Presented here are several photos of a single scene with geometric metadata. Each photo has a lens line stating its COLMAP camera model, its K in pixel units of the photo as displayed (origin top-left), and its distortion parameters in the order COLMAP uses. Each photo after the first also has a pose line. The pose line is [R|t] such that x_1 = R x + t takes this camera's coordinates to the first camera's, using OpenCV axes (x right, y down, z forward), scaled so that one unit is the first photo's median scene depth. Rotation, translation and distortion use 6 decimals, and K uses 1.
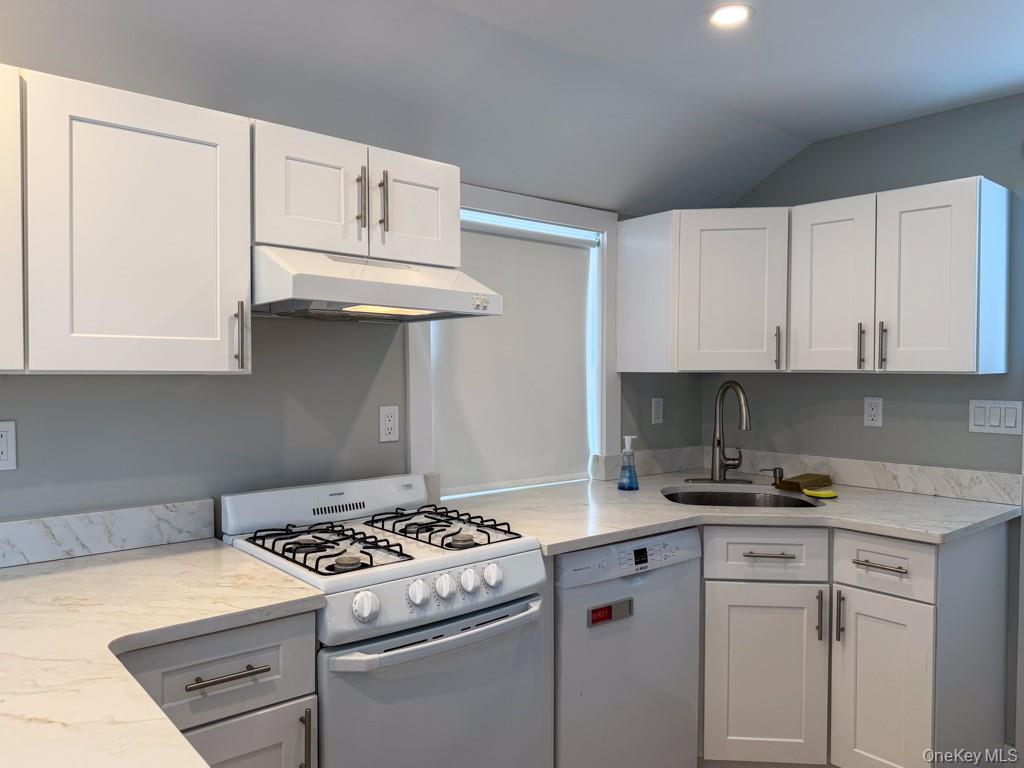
lens RADIAL K [[734.2, 0, 518.9], [0, 734.2, 385.4], [0, 0, 1]] dist [0.073317, -0.094403]
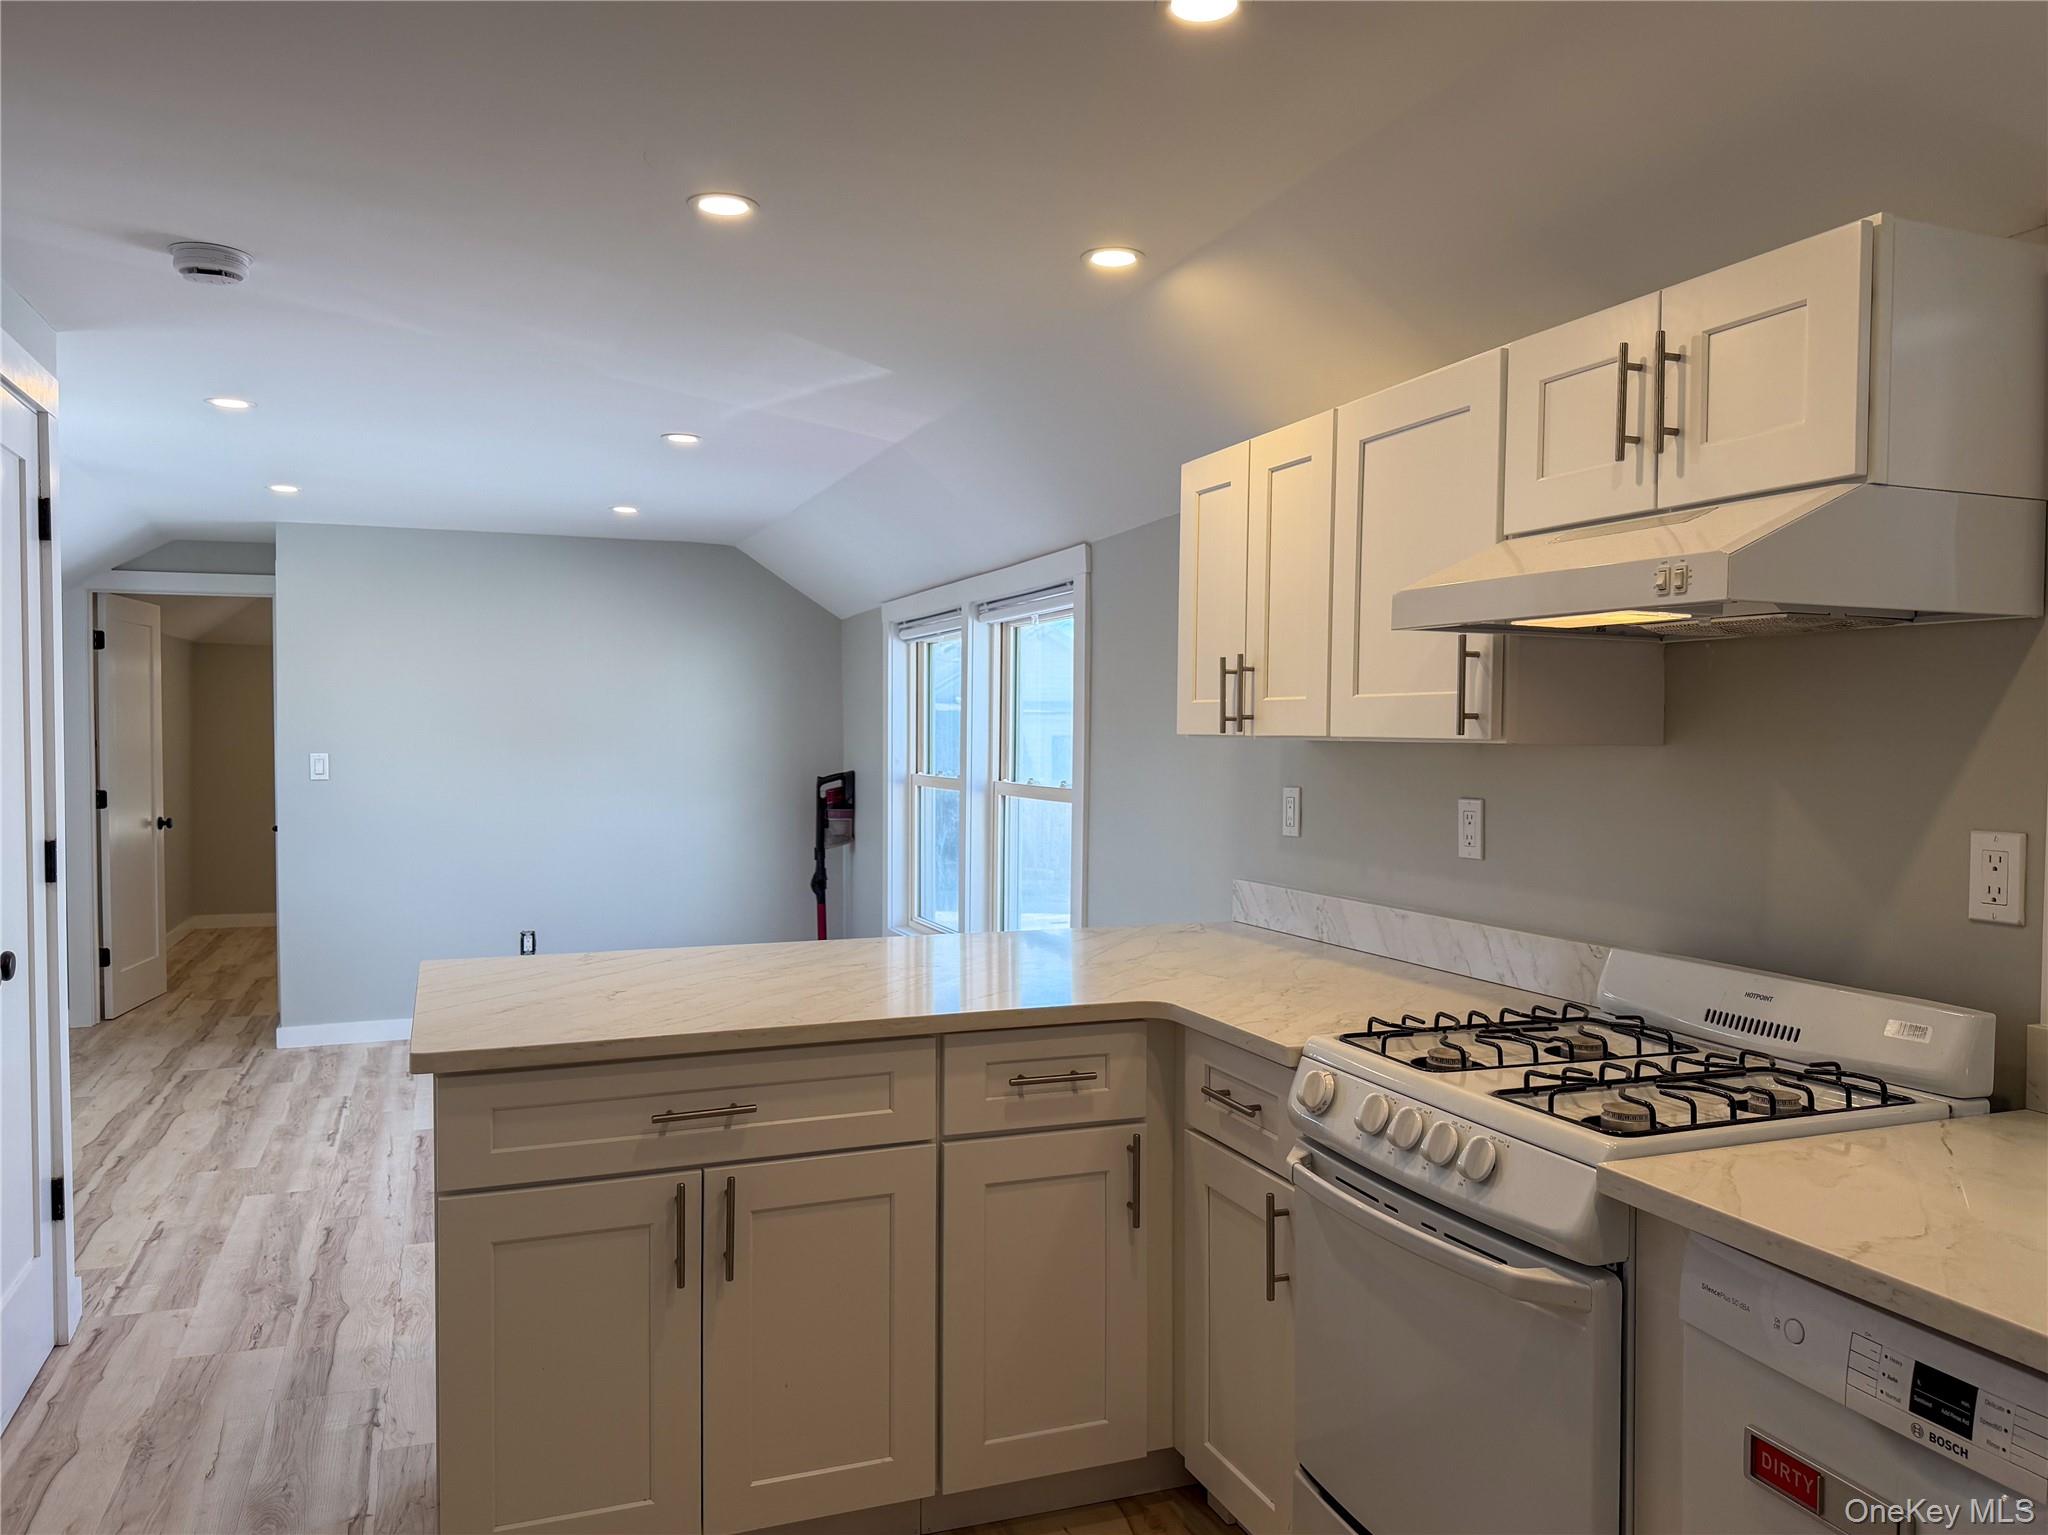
lens RADIAL K [[1468.4, 0, 1022.7], [0, 1468.4, 763.7], [0, 0, 1]] dist [0.073317, -0.094403]
pose [[-0.322186, 0.015936, -0.946542, 0.835808], [-0.026375, 0.999319, 0.025802, -0.016718], [0.946309, 0.033279, -0.321547, 0.867362]]
